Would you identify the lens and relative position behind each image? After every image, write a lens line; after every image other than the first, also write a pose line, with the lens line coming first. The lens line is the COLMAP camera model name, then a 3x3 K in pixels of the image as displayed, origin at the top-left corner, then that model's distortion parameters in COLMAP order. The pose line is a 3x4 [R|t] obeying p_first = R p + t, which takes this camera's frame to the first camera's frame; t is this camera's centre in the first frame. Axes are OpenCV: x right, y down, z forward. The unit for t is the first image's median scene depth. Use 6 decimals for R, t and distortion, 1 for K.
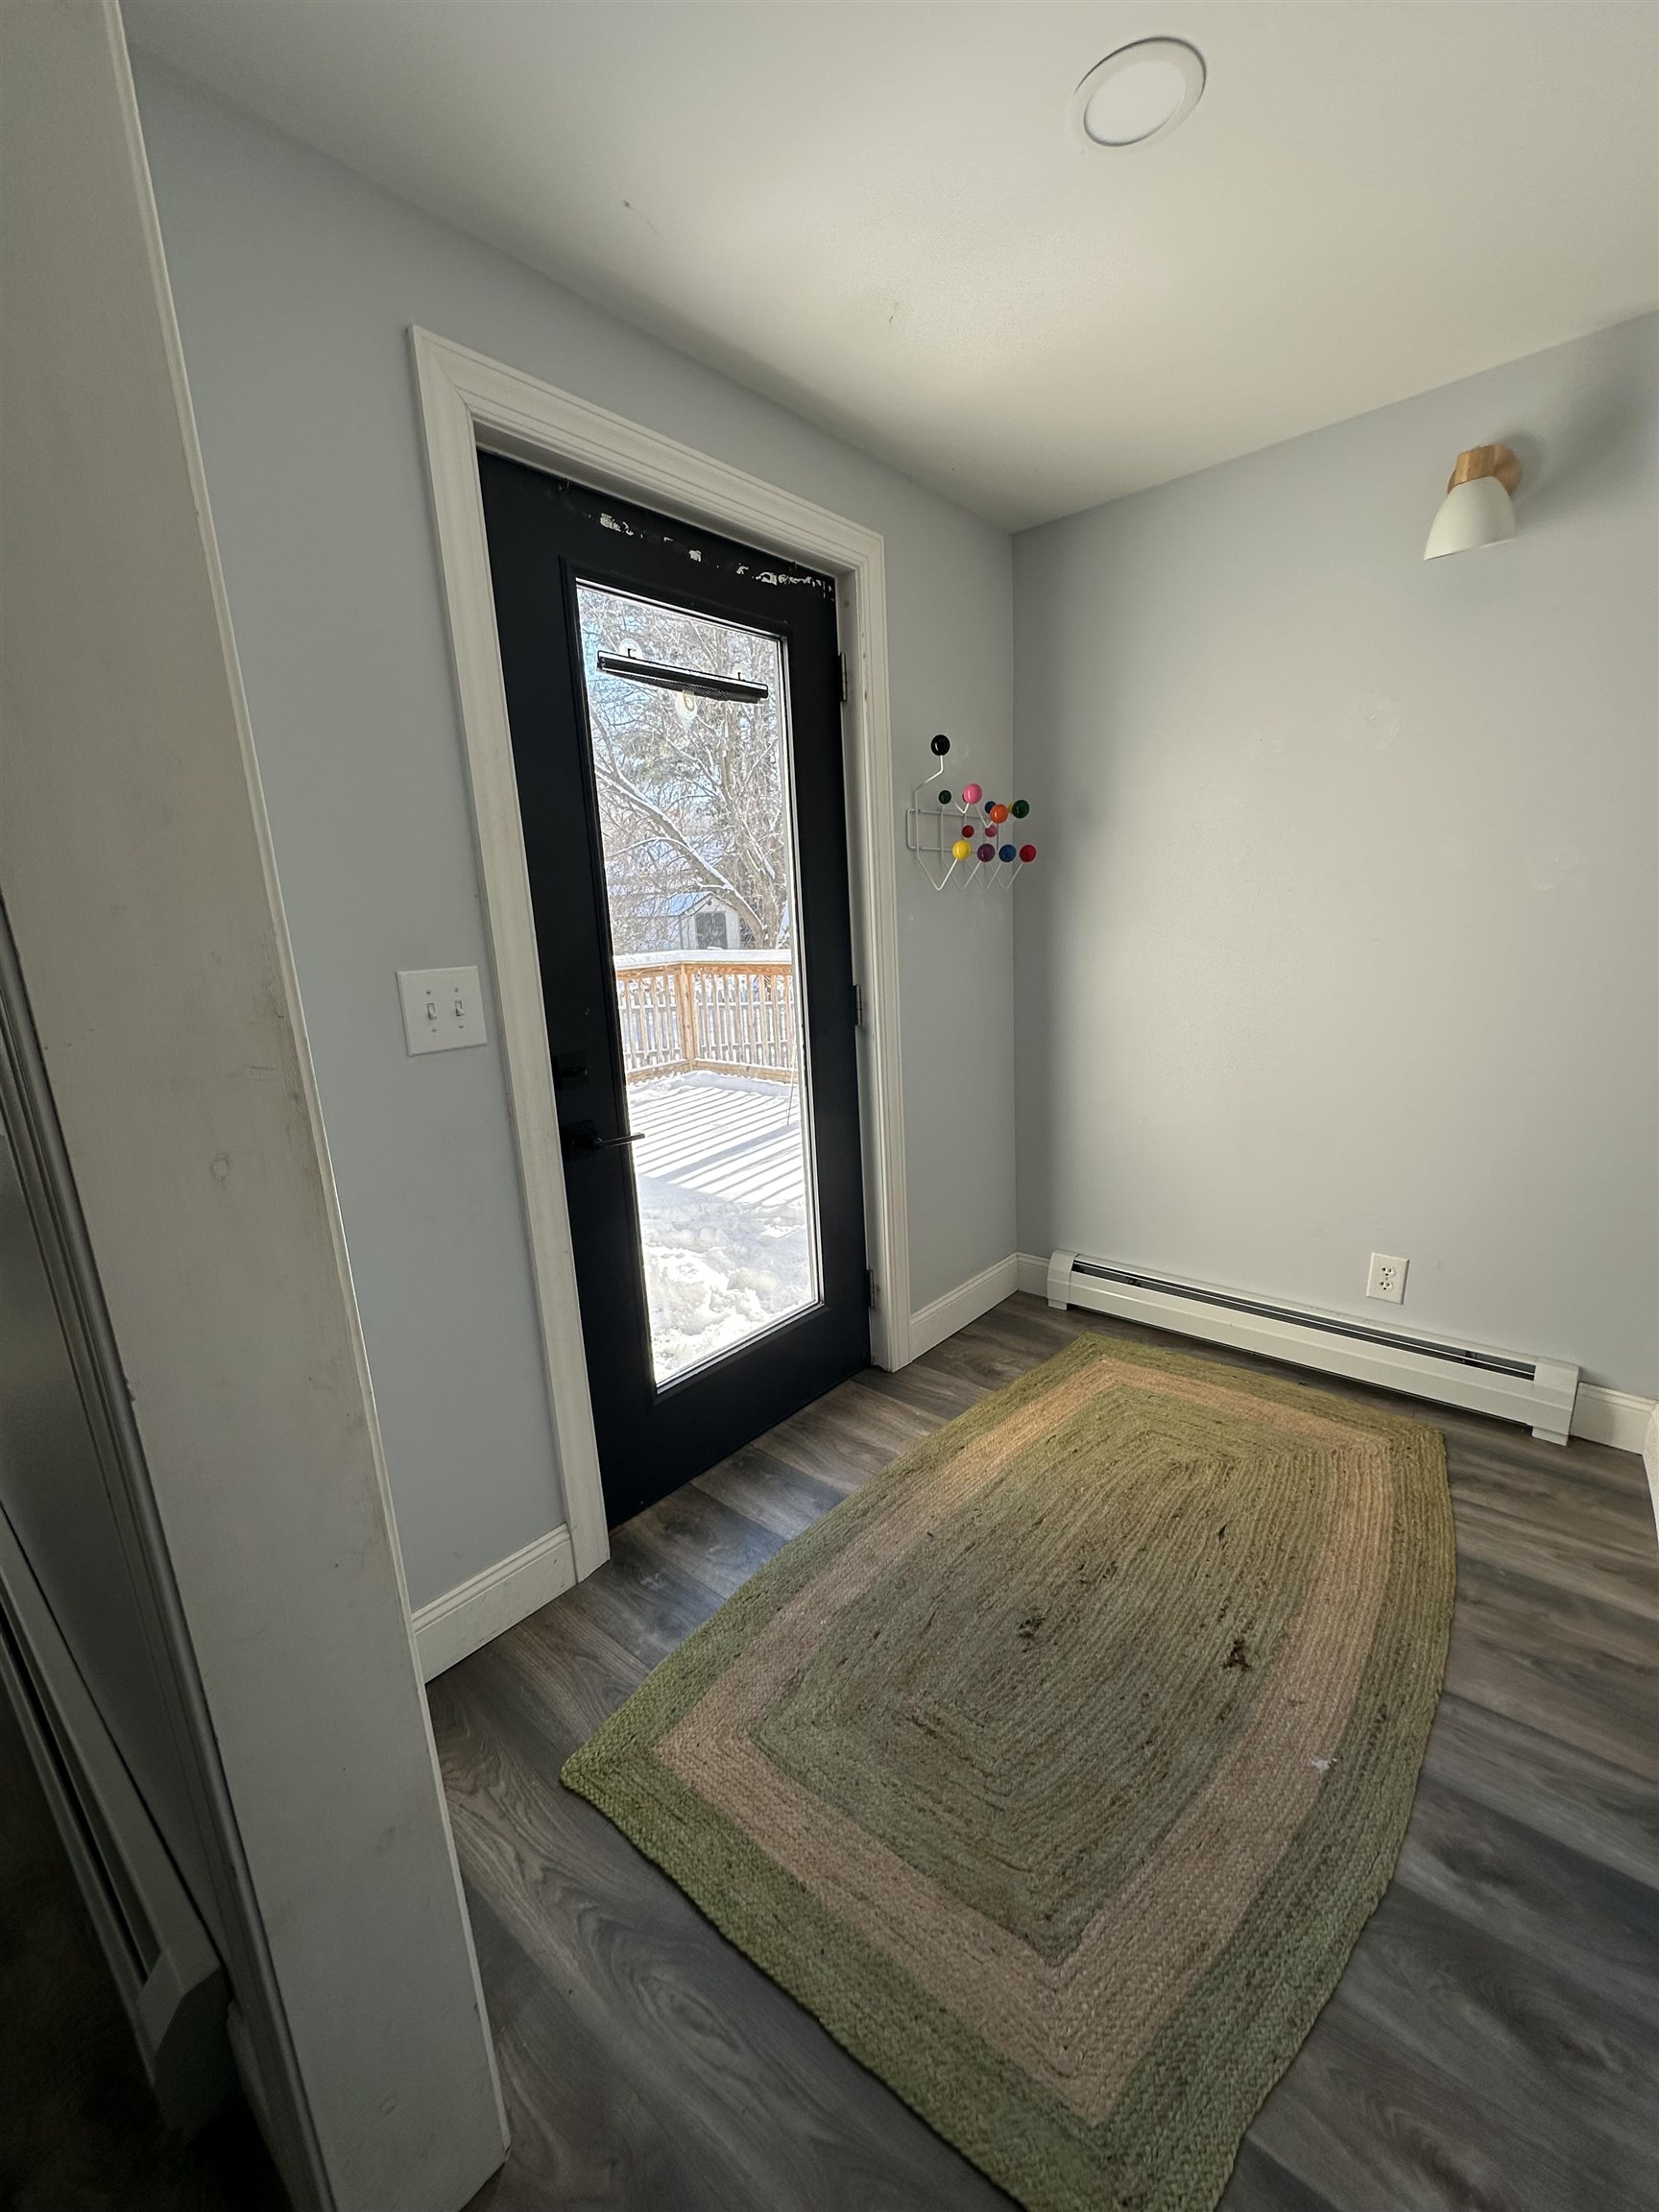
lens RADIAL K [[886.8, 0, 825.1], [0, 886.8, 1117.3], [0, 0, 1]] dist [-0.005954, 0.001922]
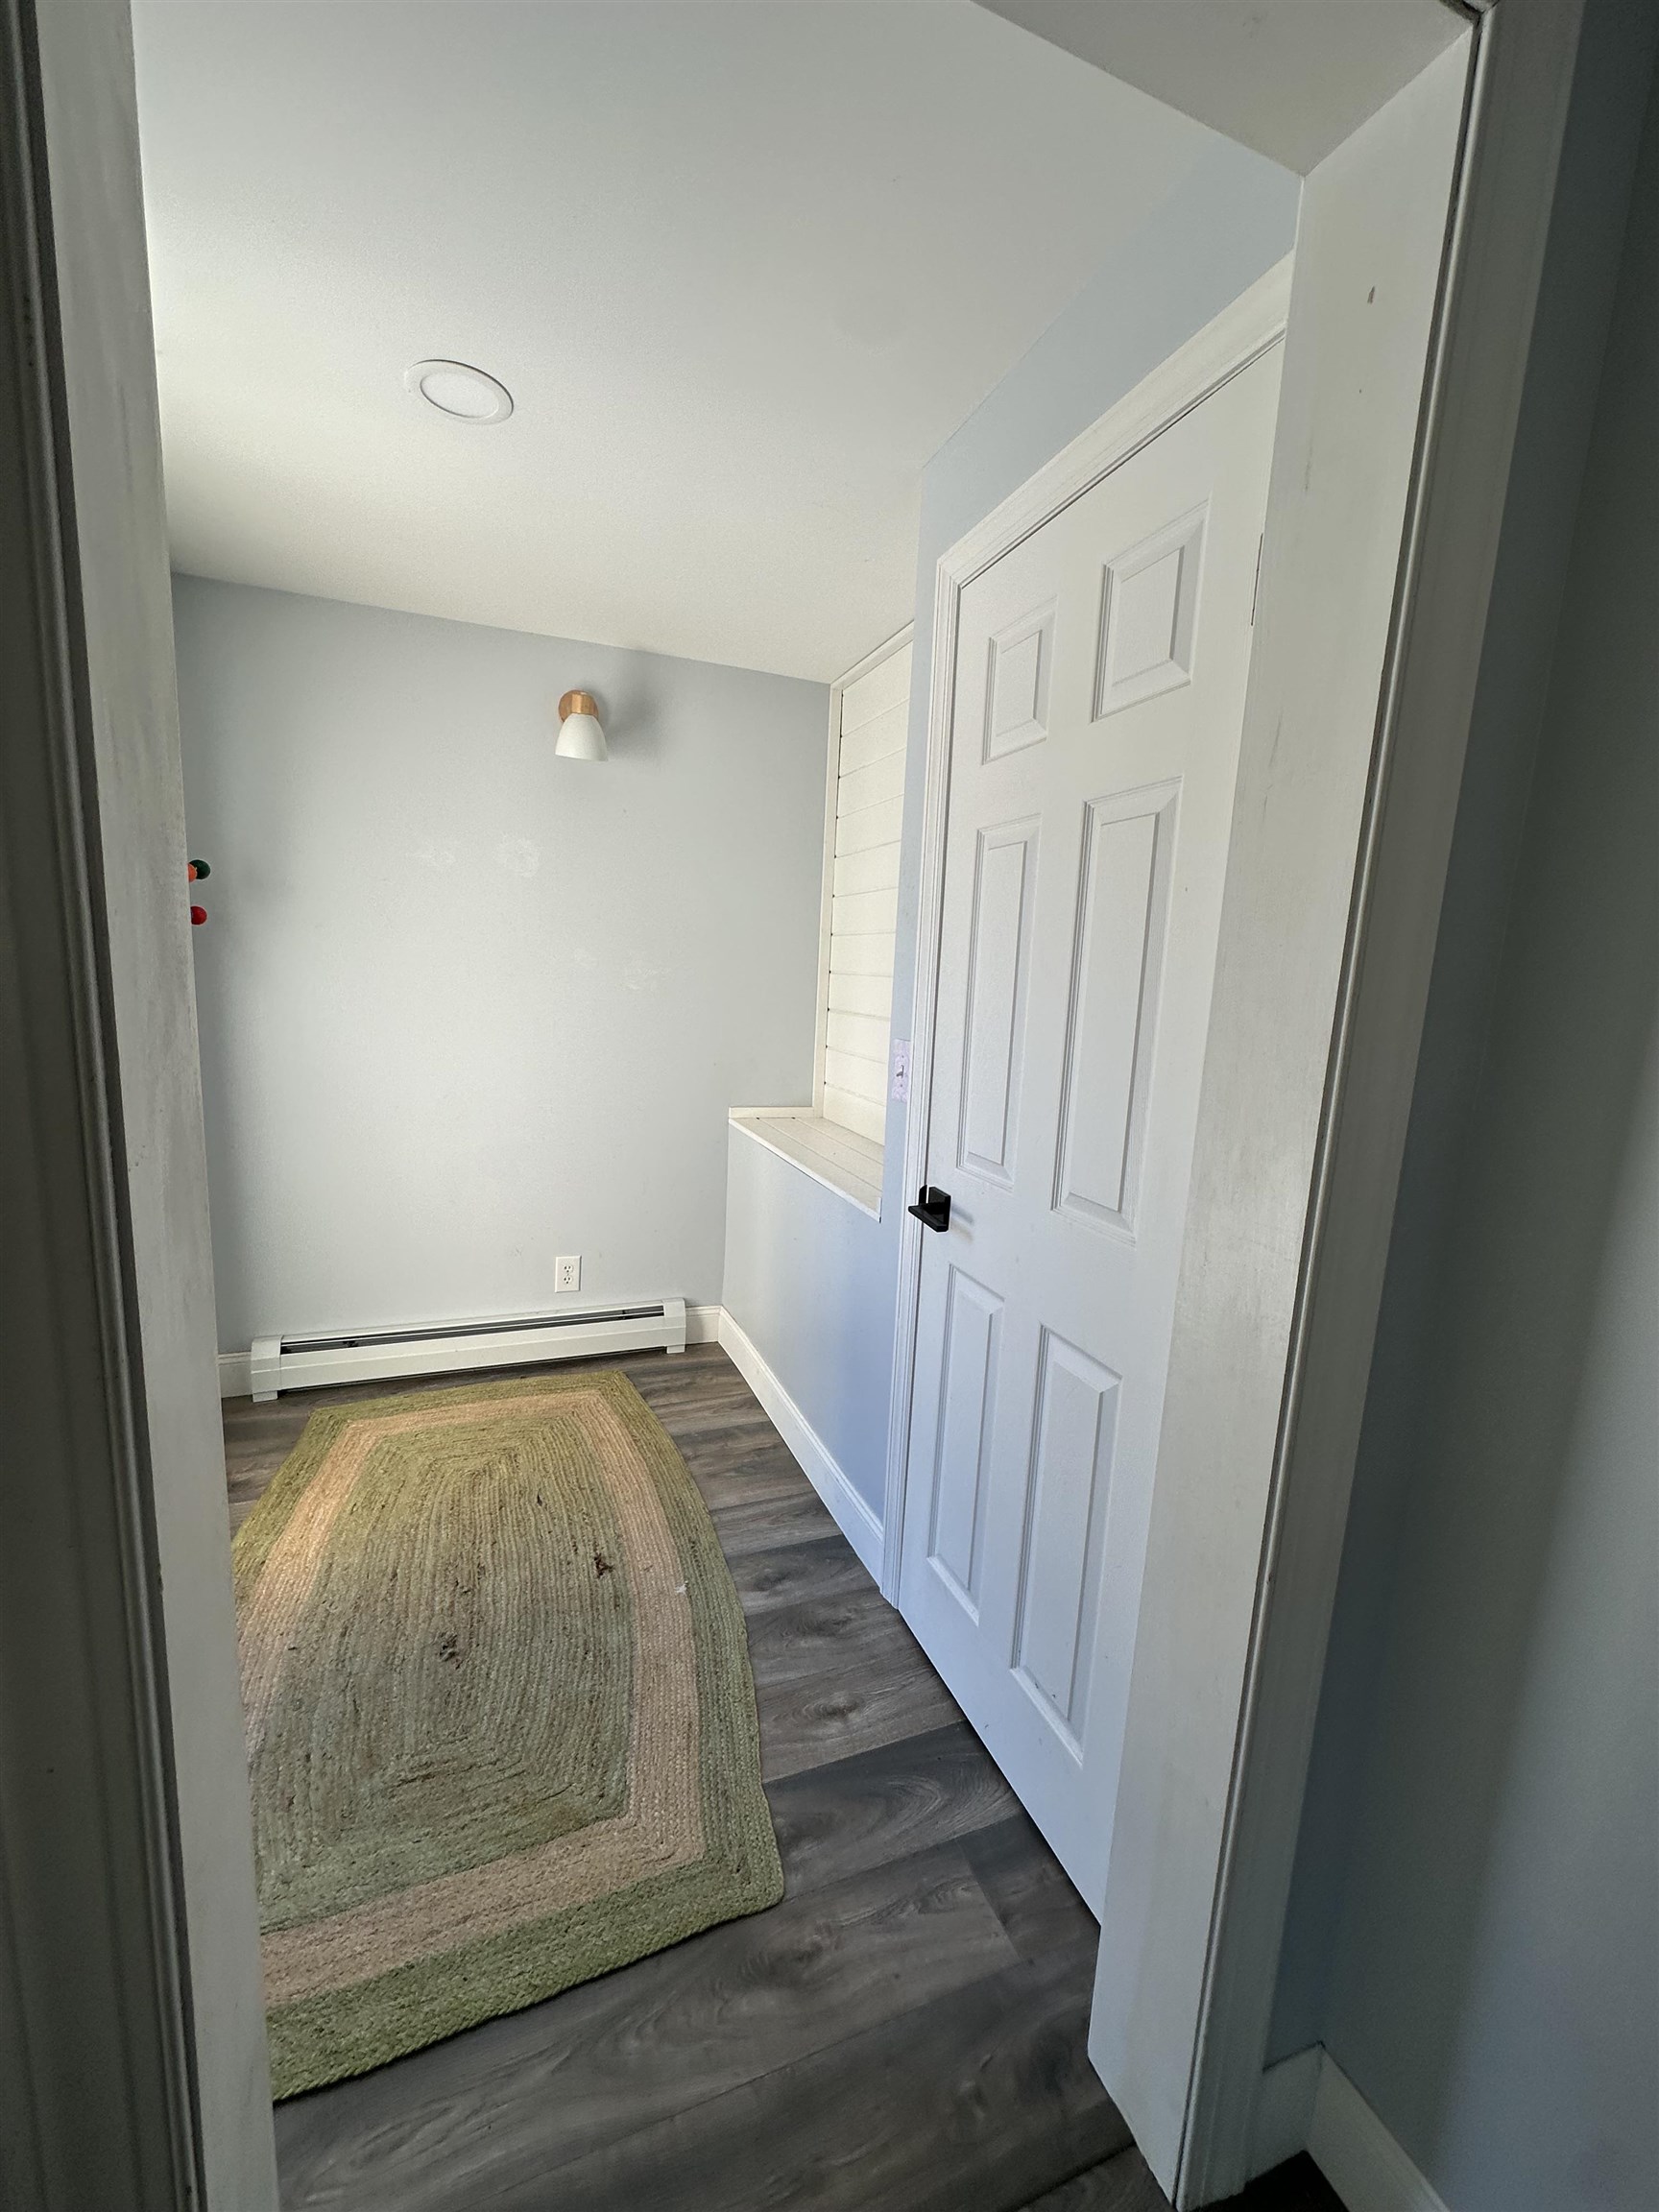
lens RADIAL K [[886.8, 0, 838.6], [0, 886.8, 1124.4], [0, 0, 1]] dist [-0.005954, 0.001922]
pose [[0.467340, -0.085092, 0.879973, -0.441363], [0.138077, 0.990168, 0.022416, -0.016749], [-0.873228, 0.111028, 0.474495, 0.000756]]
